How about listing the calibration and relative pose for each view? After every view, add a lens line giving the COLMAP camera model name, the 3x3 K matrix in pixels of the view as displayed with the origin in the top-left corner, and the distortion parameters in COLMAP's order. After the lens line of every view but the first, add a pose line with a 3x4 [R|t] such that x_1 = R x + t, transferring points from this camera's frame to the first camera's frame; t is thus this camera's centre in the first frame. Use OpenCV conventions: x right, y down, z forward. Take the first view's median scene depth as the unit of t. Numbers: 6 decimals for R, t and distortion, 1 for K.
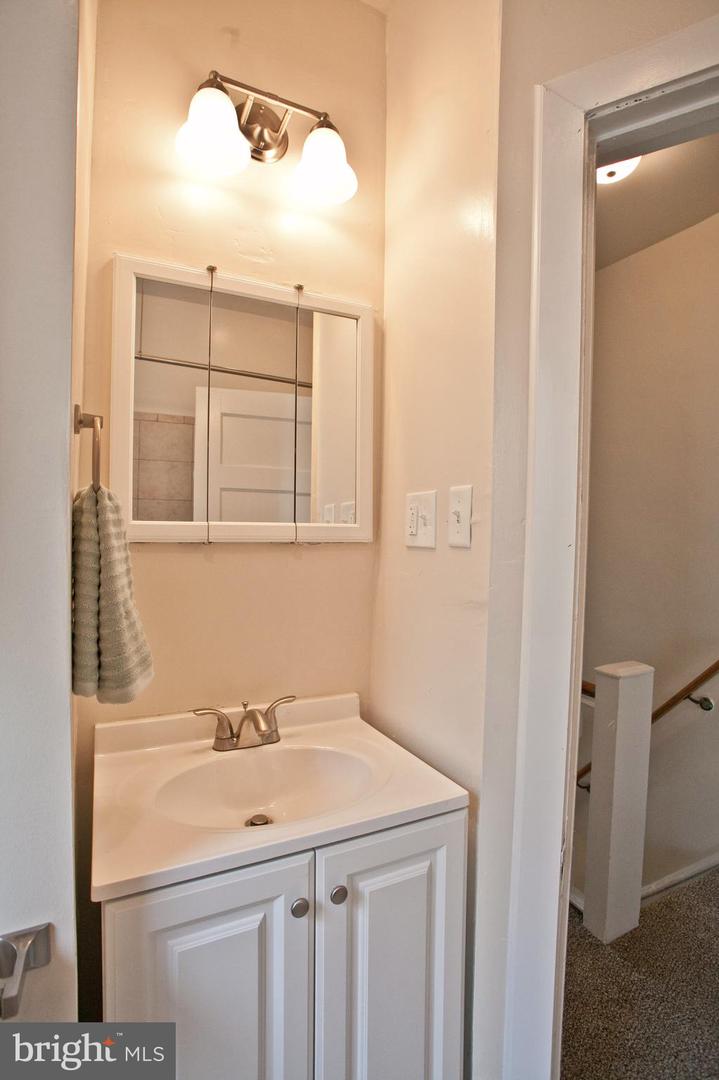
lens RADIAL K [[527.7, 0, 356.2], [0, 527.7, 538.7], [0, 0, 1]] dist [-0.083397, 0.040657]
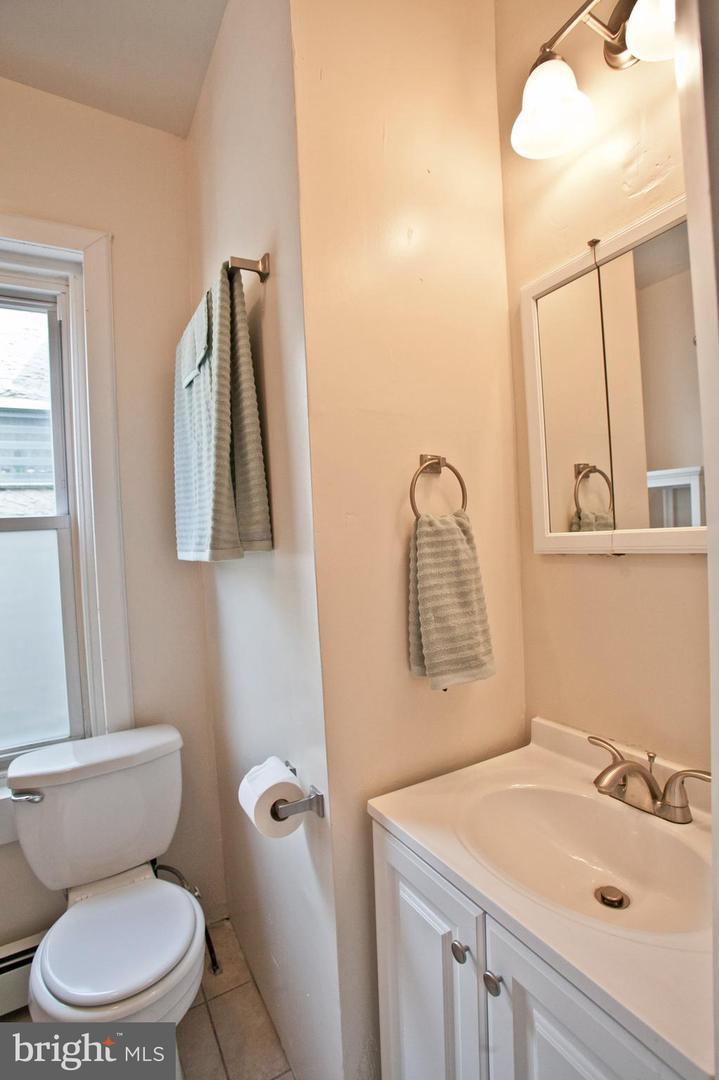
lens RADIAL K [[527.7, 0, 356.2], [0, 527.7, 538.7], [0, 0, 1]] dist [-0.083397, 0.040657]
pose [[0.072777, -0.015799, -0.997223, 0.568544], [0.025201, 0.999584, -0.013998, -0.015023], [0.997030, -0.024112, 0.073145, 0.532787]]
